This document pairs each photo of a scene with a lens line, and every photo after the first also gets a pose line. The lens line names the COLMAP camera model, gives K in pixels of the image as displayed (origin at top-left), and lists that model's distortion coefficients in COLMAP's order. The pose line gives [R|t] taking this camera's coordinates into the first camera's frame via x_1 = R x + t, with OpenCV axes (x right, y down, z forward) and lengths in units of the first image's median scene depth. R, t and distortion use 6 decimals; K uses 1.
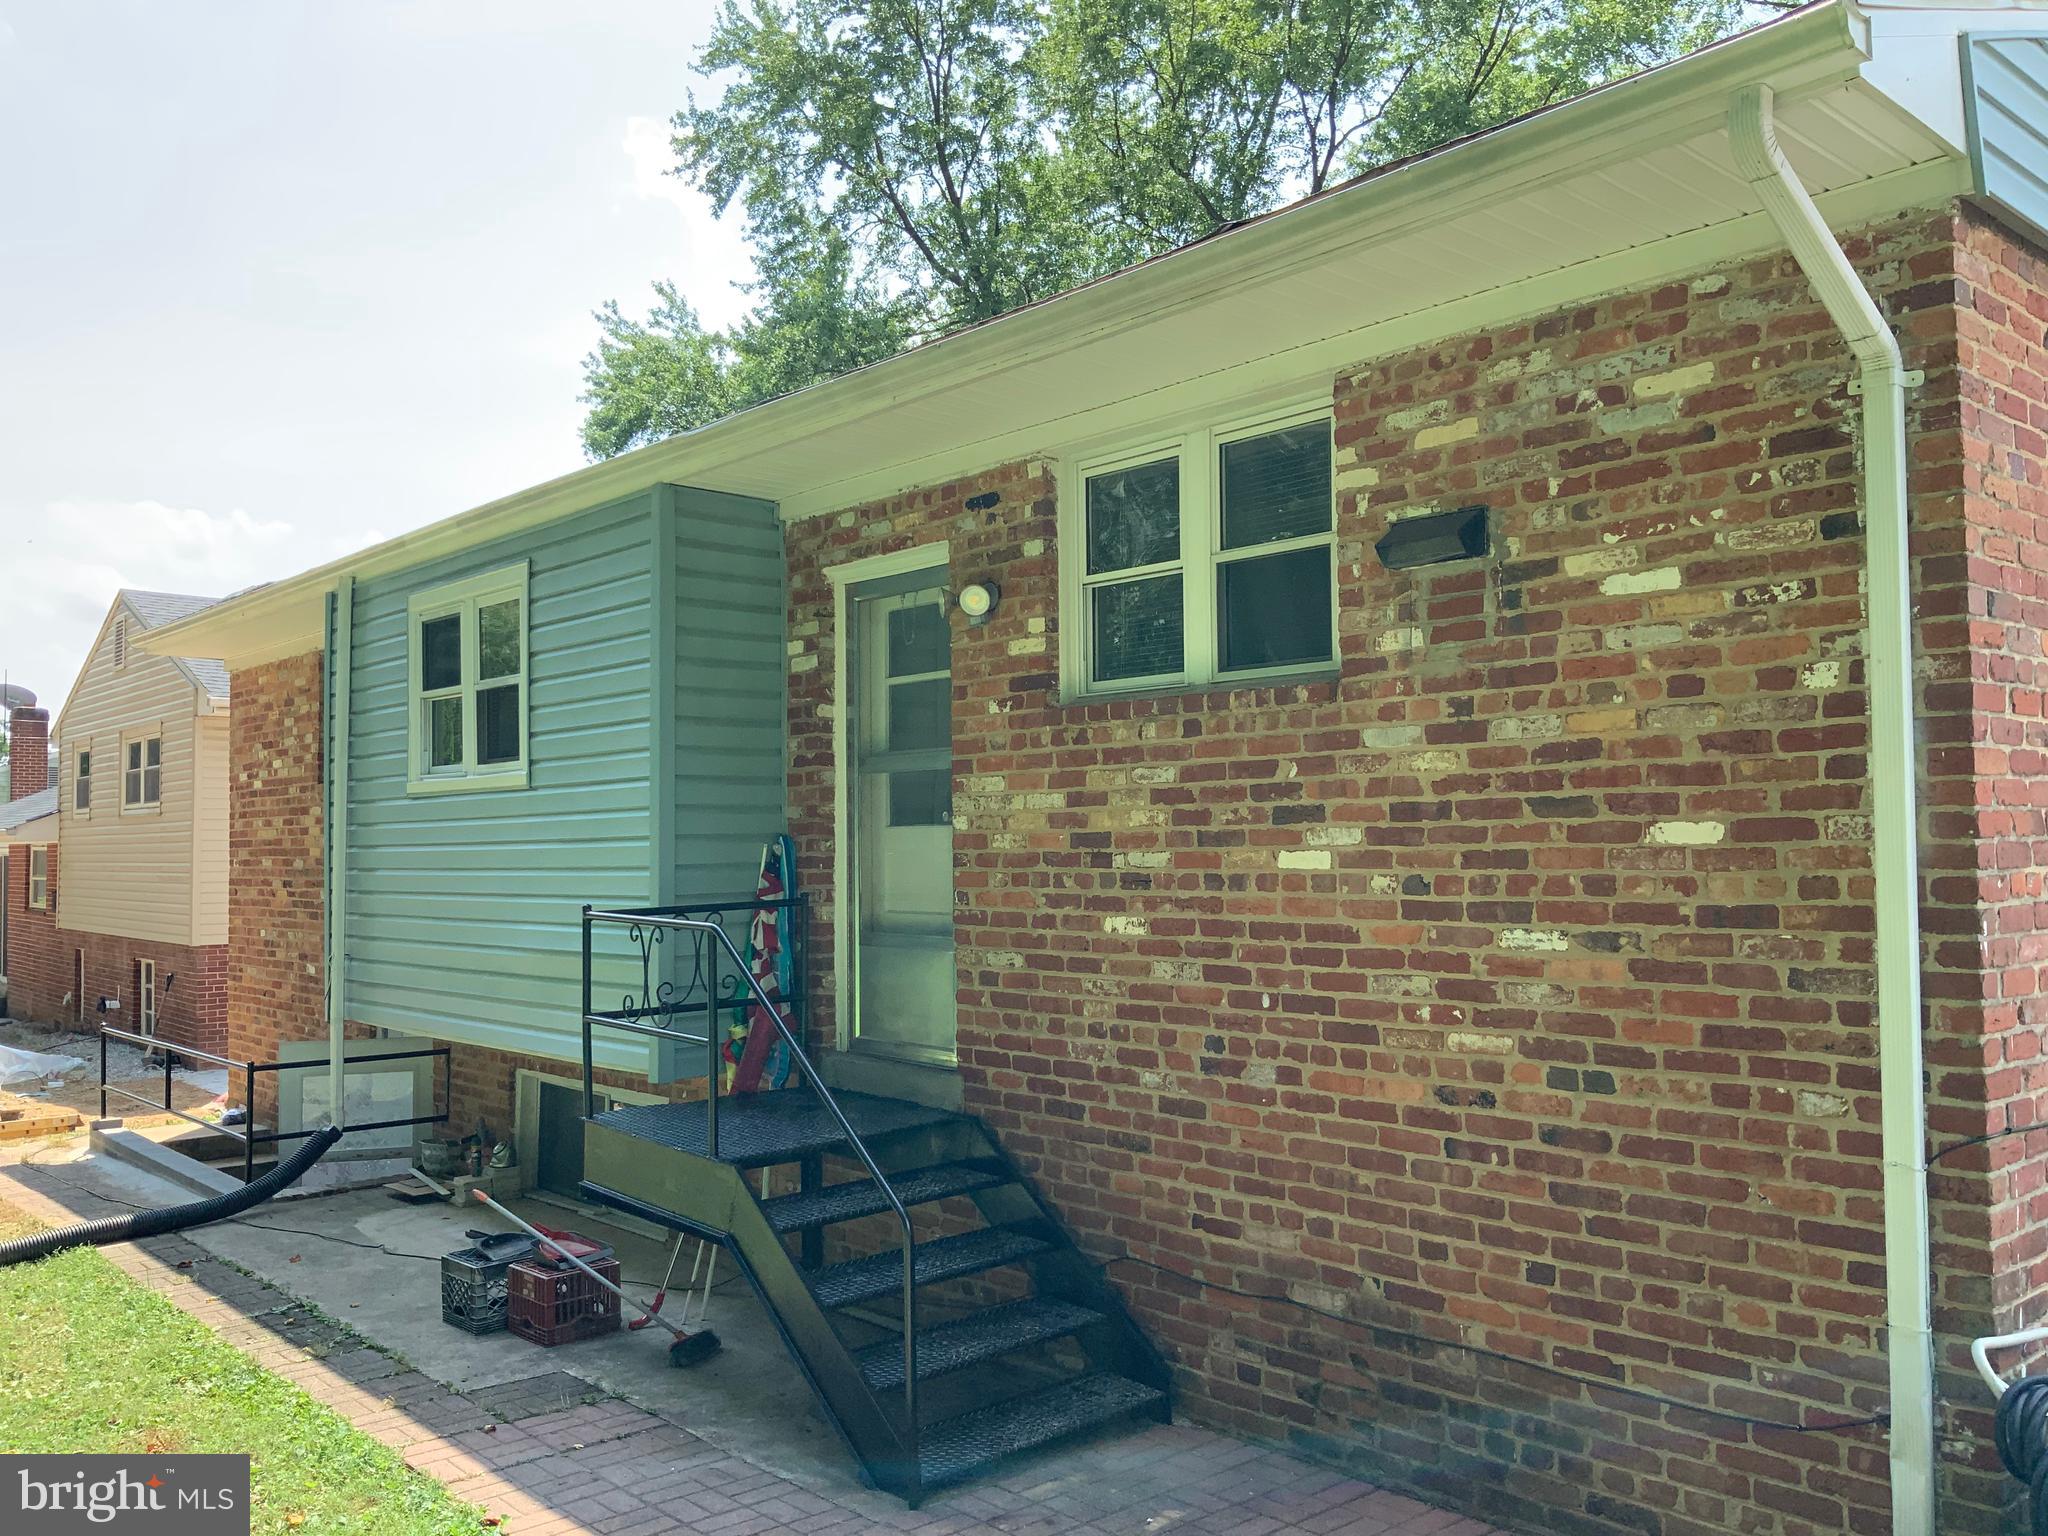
lens RADIAL K [[1676.6, 0, 1021.0], [0, 1676.6, 773.8], [0, 0, 1]] dist [0.111918, -0.227679]
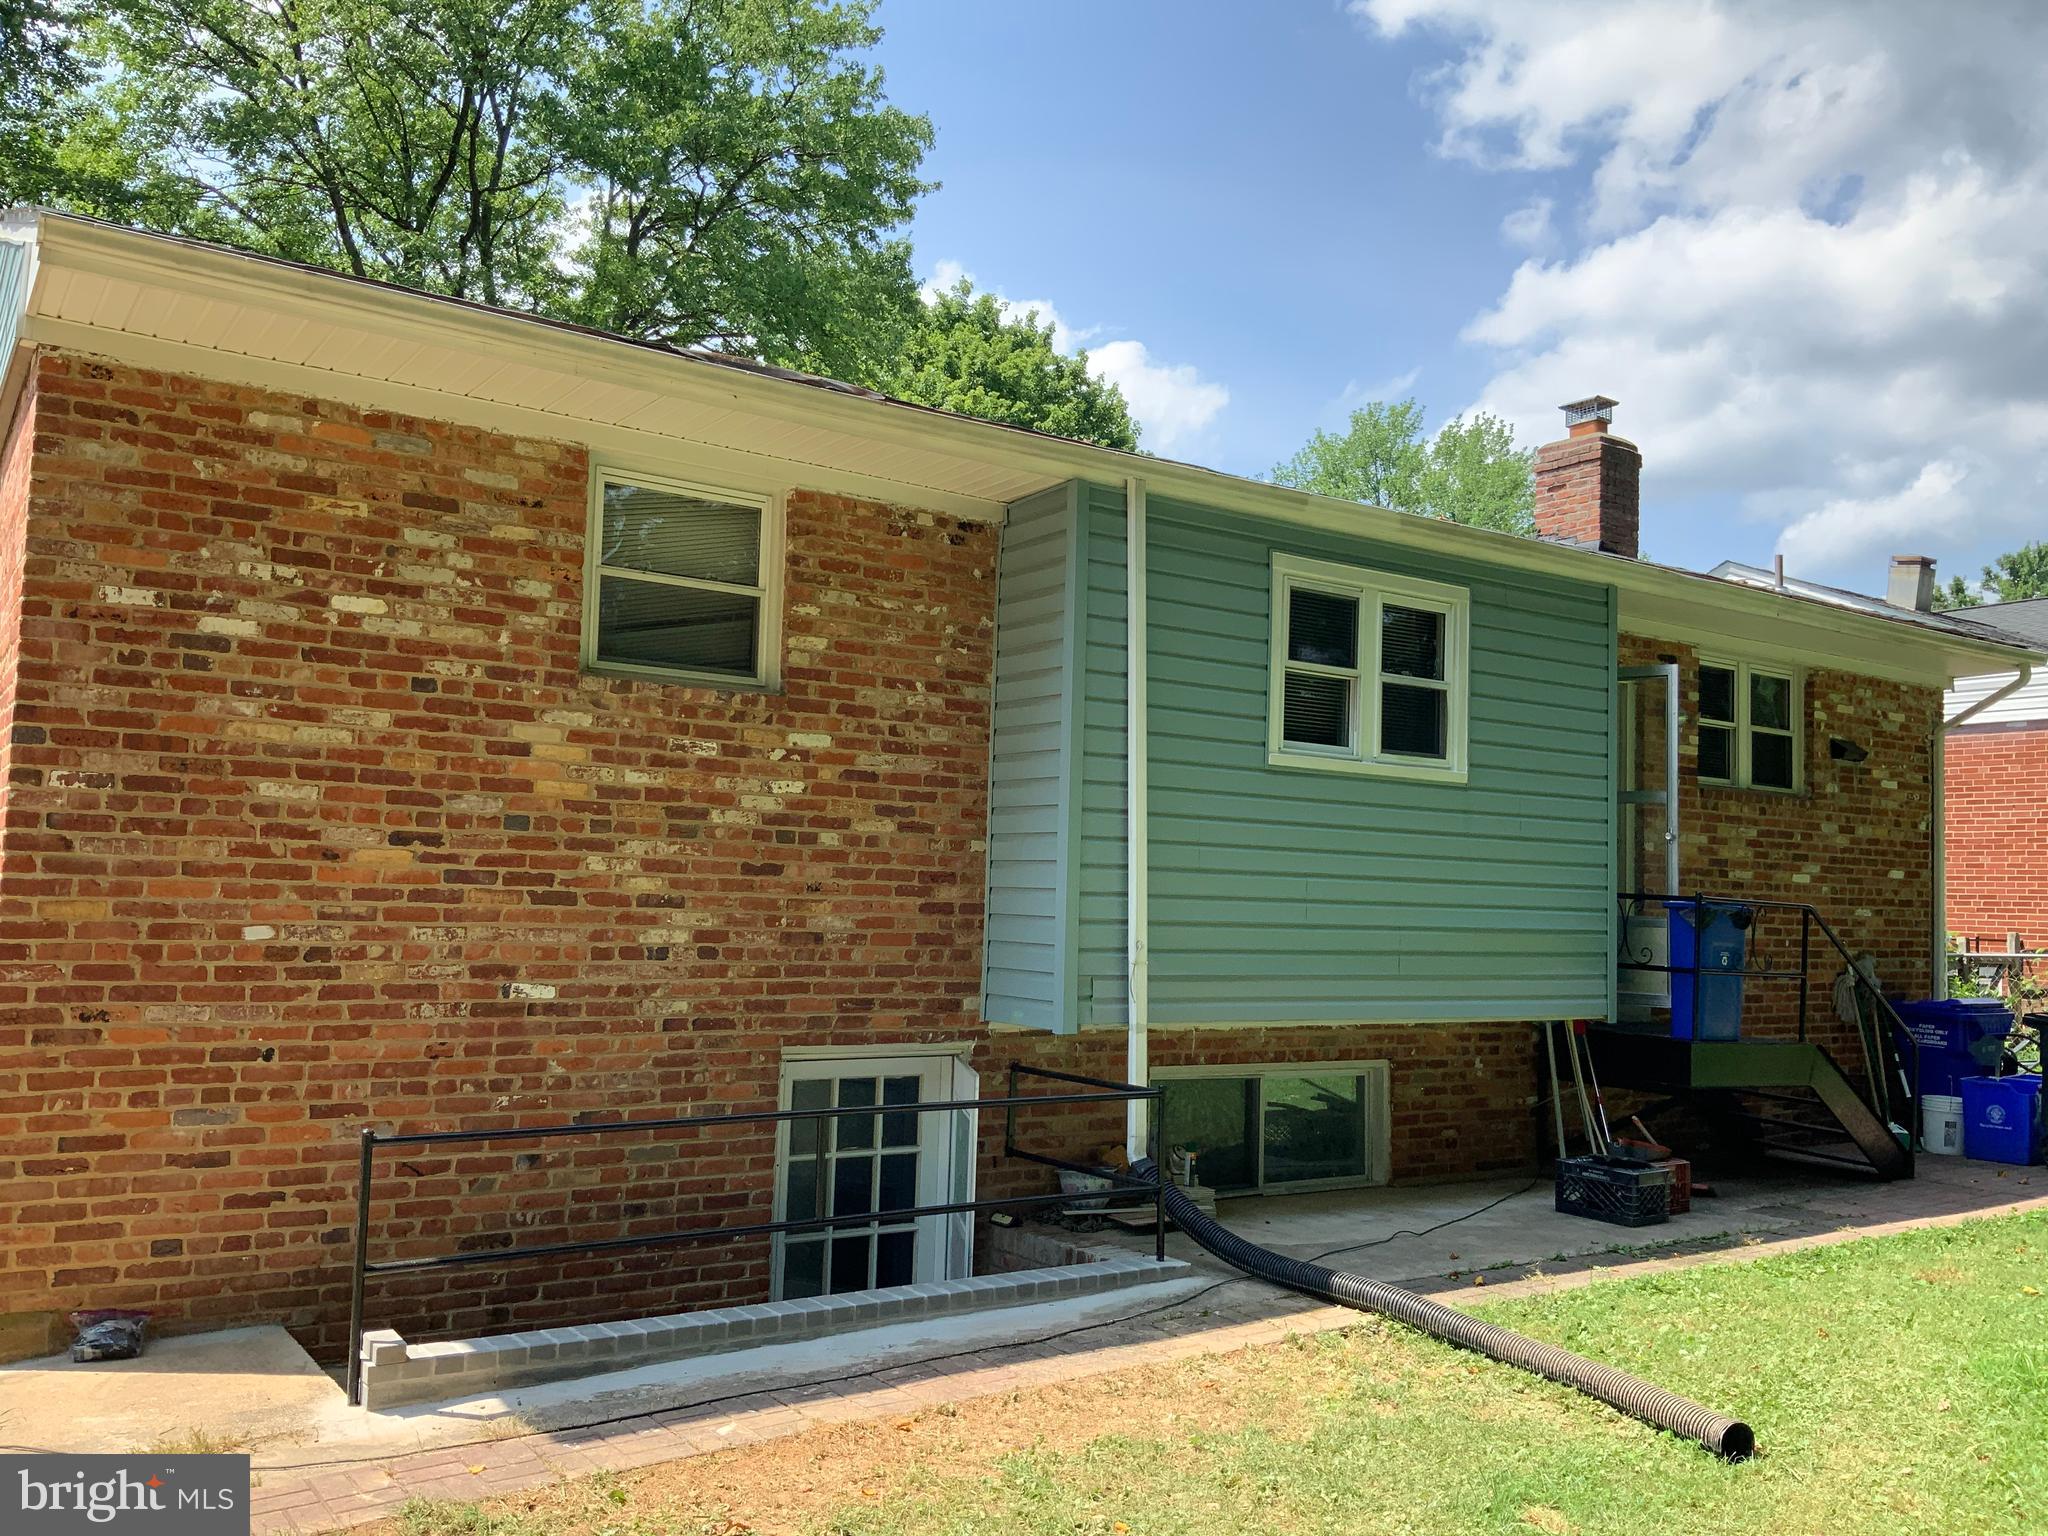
lens RADIAL K [[1676.6, 0, 1021.0], [0, 1676.6, 773.8], [0, 0, 1]] dist [0.111918, -0.227679]
pose [[0.119934, 0.088184, 0.988858, -2.171347], [-0.074636, 0.994029, -0.079593, 0.168277], [-0.989972, -0.064259, 0.125800, 1.734794]]
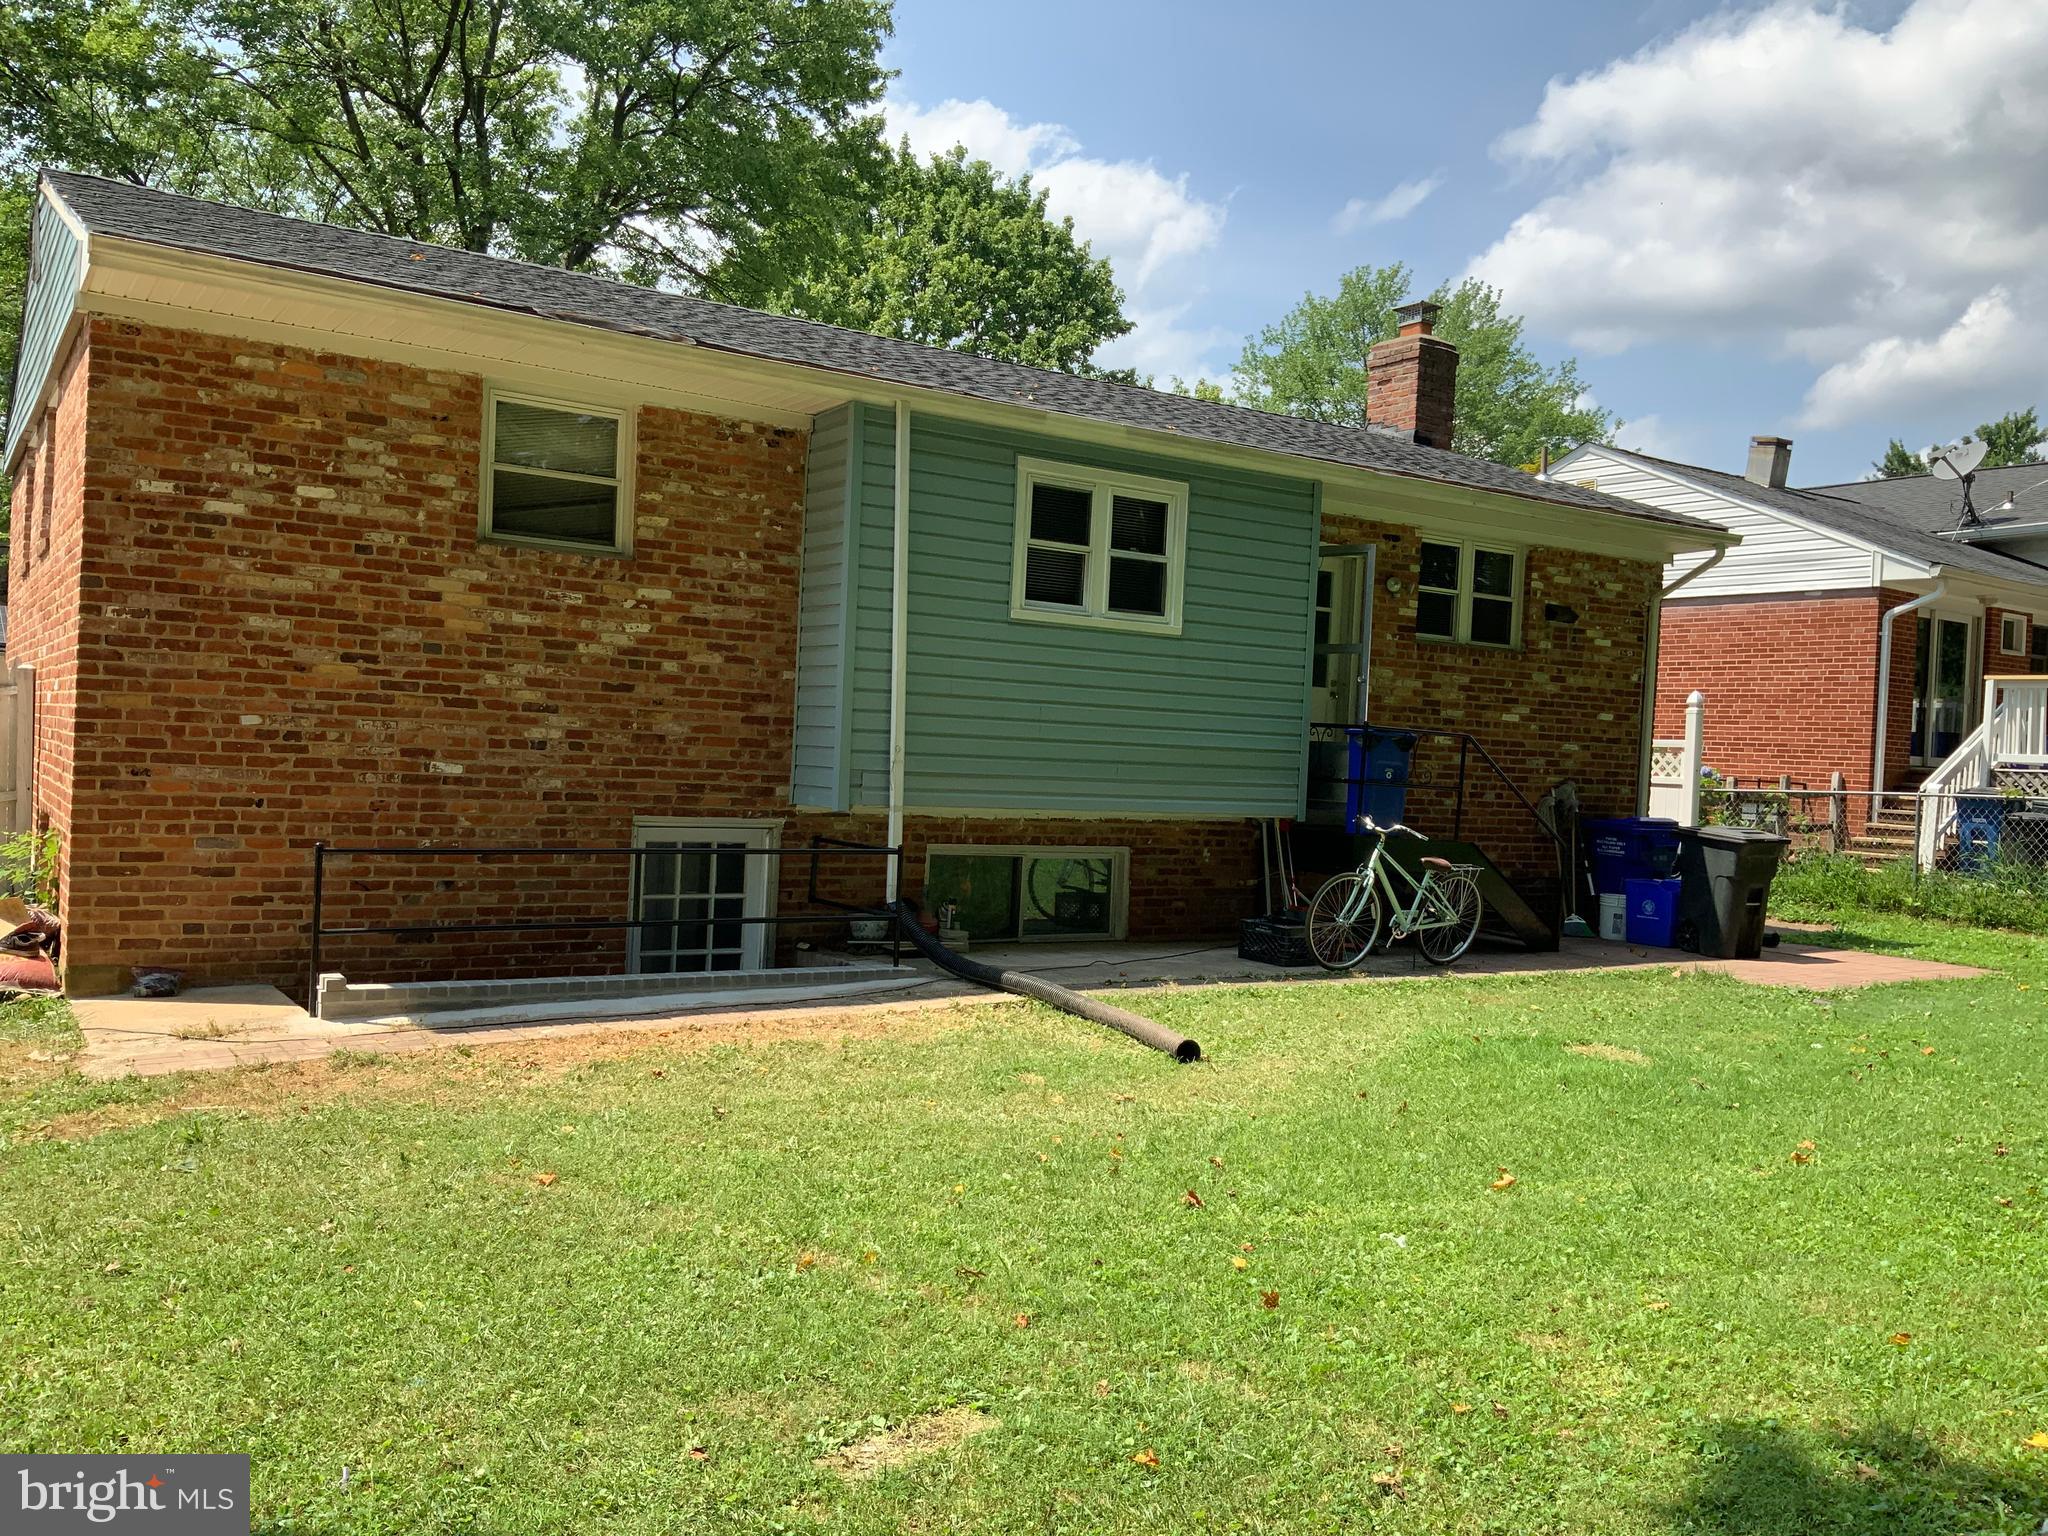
lens RADIAL K [[1676.6, 0, 1021.0], [0, 1676.6, 773.8], [0, 0, 1]] dist [0.111918, -0.227679]
pose [[0.141268, 0.004931, 0.989959, -2.655406], [-0.092079, 0.995718, 0.008180, 0.192352], [-0.985680, -0.092310, 0.141117, 1.380650]]
